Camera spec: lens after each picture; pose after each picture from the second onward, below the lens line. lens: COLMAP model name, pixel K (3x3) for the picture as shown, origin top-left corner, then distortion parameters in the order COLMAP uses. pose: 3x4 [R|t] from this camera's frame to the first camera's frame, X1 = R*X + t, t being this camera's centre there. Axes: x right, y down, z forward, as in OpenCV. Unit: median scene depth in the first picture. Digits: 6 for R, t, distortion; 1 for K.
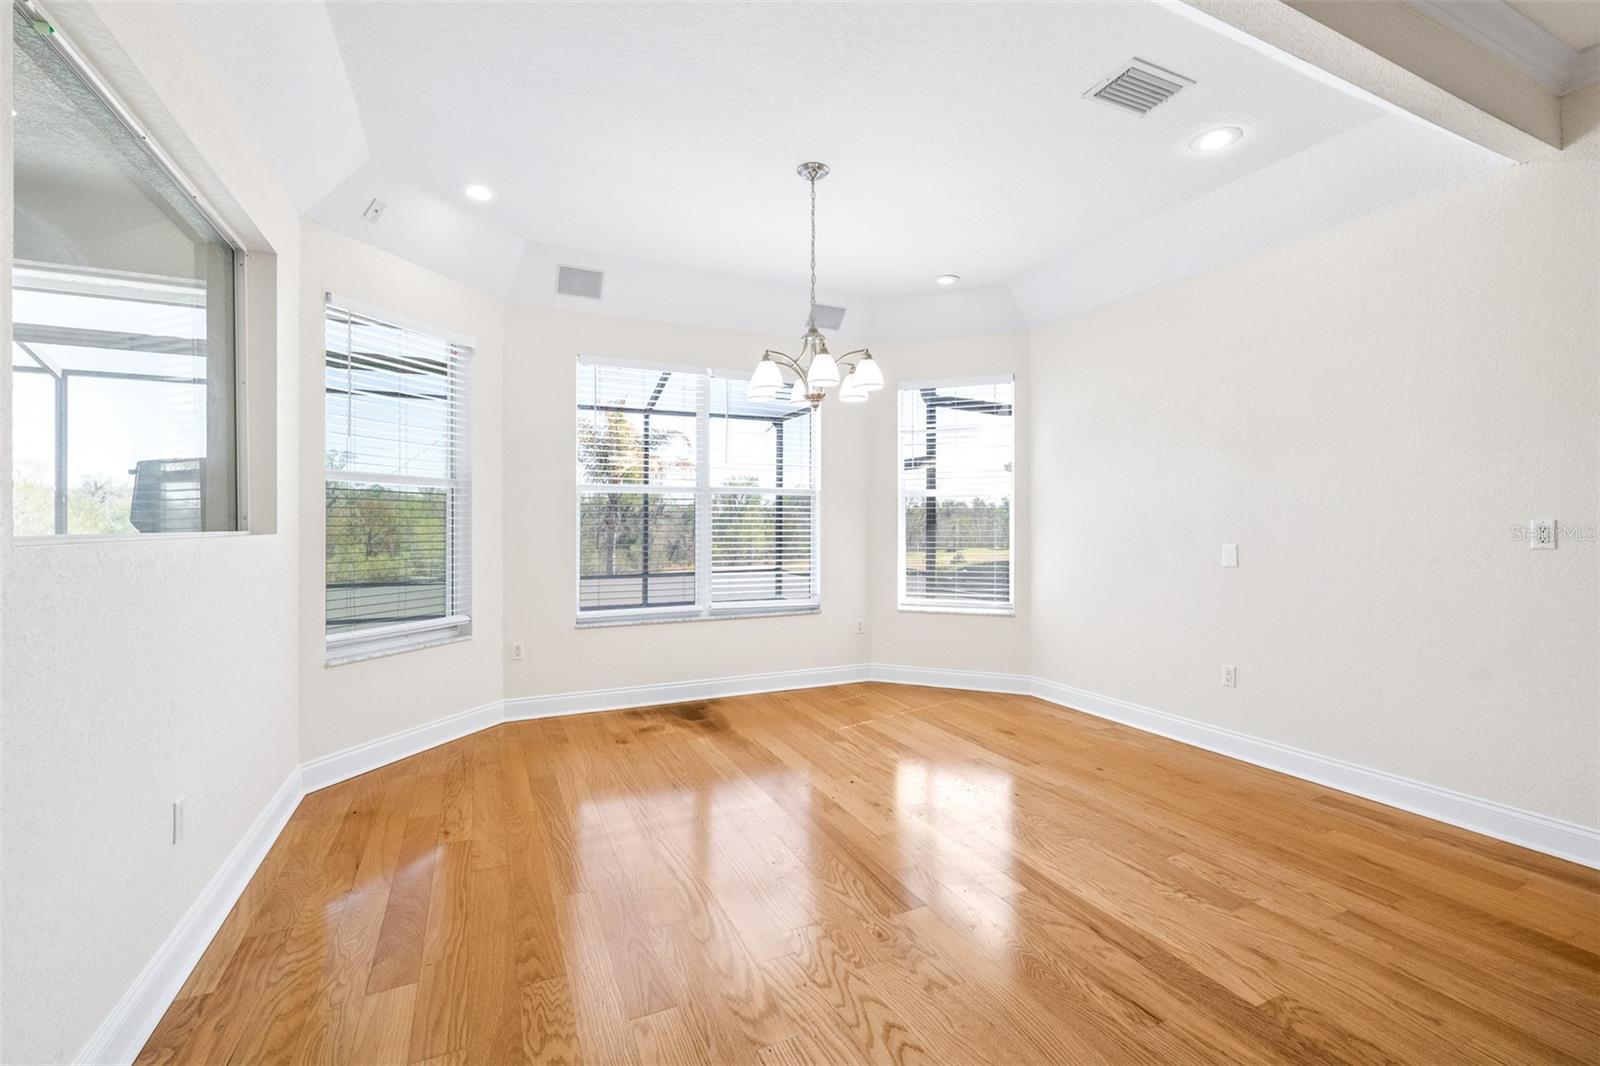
lens RADIAL K [[675.7, 0, 799.4], [0, 675.7, 525.8], [0, 0, 1]] dist [0.006059, 0.000274]
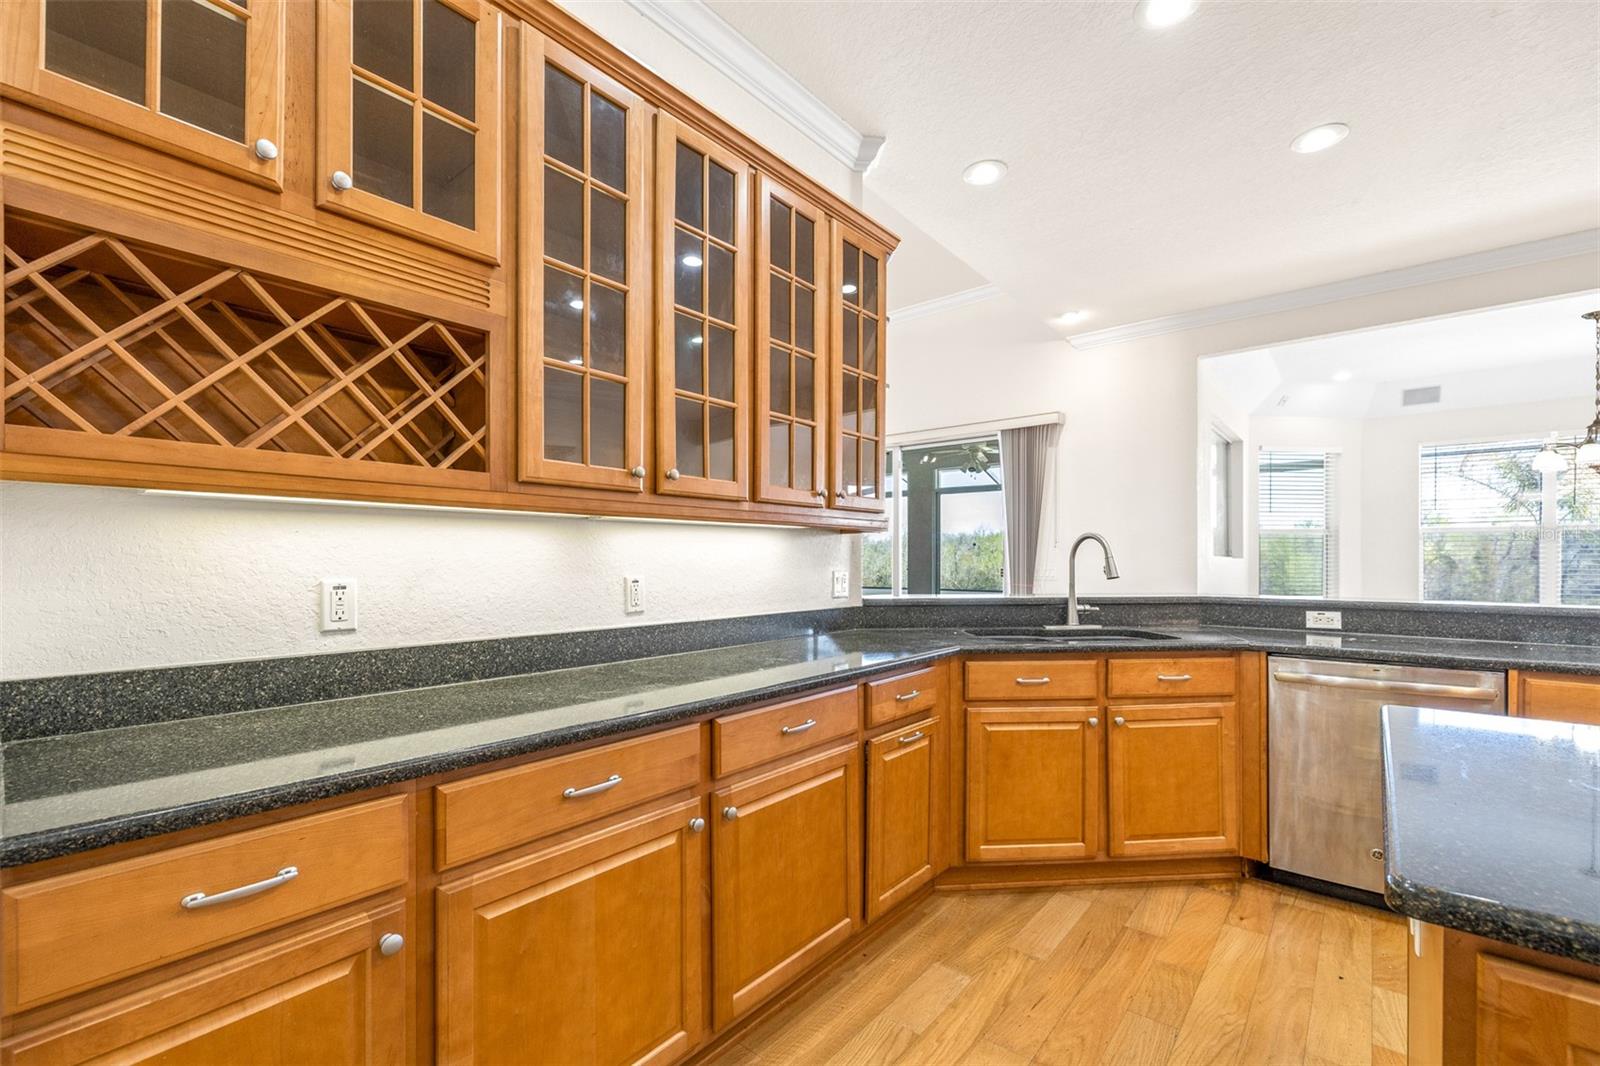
lens RADIAL K [[675.7, 0, 808.9], [0, 675.7, 550.1], [0, 0, 1]] dist [0.006059, 0.000274]
pose [[0.443538, -0.011880, -0.896177, 0.479182], [-0.001758, 0.999899, -0.014125, 0.009245], [0.896254, 0.007841, 0.443472, -1.010023]]
